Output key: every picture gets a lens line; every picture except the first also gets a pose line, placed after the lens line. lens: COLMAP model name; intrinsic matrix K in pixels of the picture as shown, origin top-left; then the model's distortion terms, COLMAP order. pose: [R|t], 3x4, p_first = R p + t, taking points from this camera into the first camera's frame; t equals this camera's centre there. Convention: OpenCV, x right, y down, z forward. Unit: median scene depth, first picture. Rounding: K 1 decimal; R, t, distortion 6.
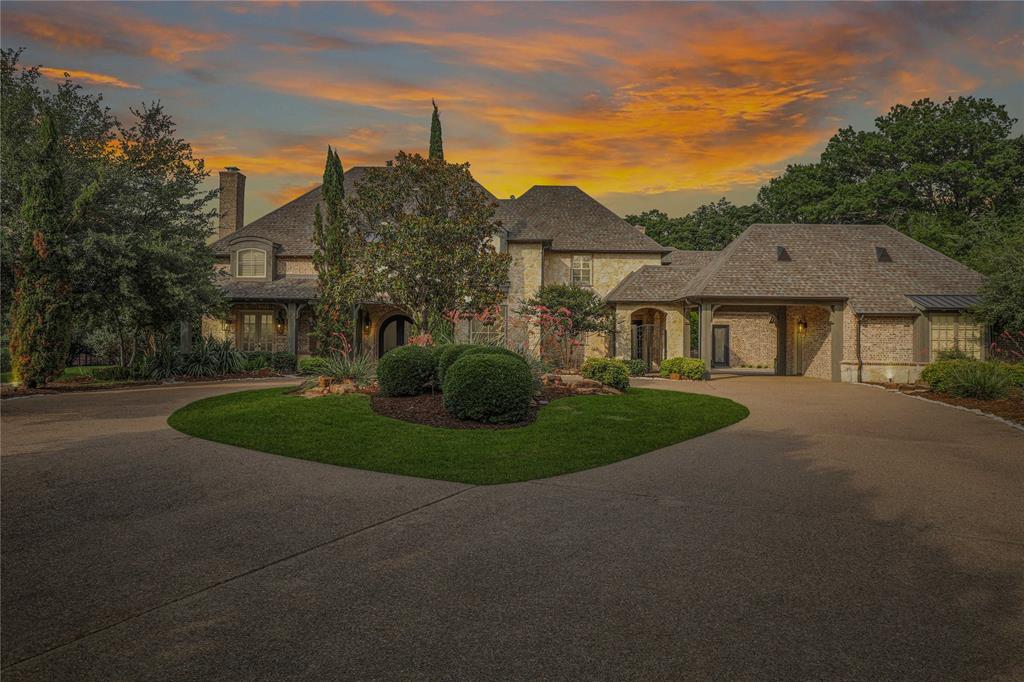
lens RADIAL K [[645.6, 0, 511.8], [0, 645.6, 342.8], [0, 0, 1]] dist [-0.002192, 0.004858]
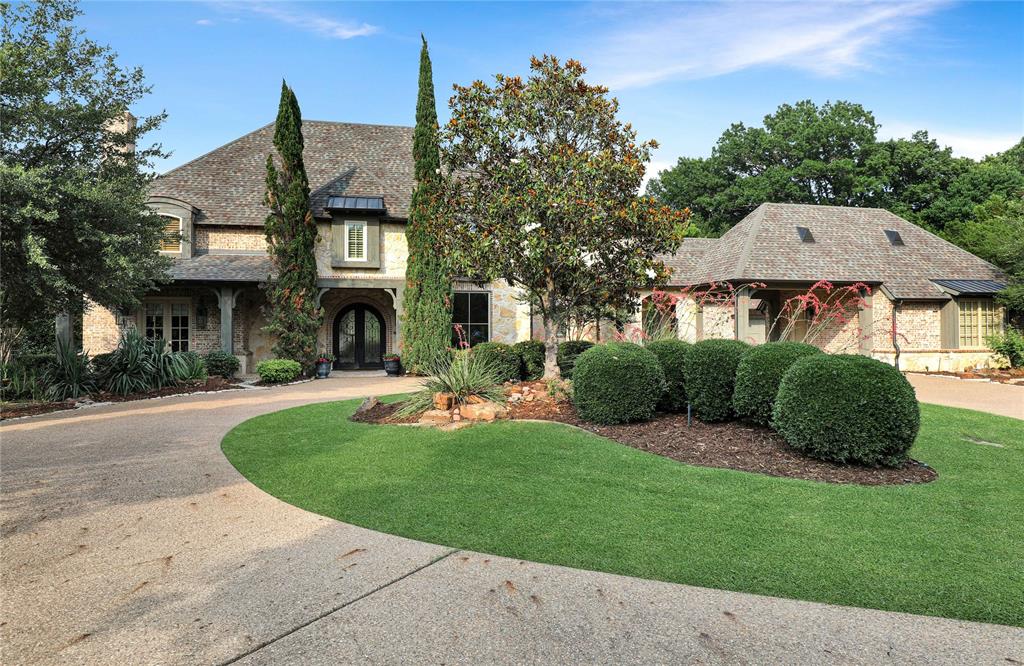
lens RADIAL K [[644.8, 0, 512.4], [0, 644.8, 328.4], [0, 0, 1]] dist [0.000237, 0.005406]
pose [[0.968367, -0.013161, 0.249182, -0.216545], [0.015471, 0.999854, -0.007316, -0.003310], [-0.249049, 0.010940, 0.968429, 0.205020]]
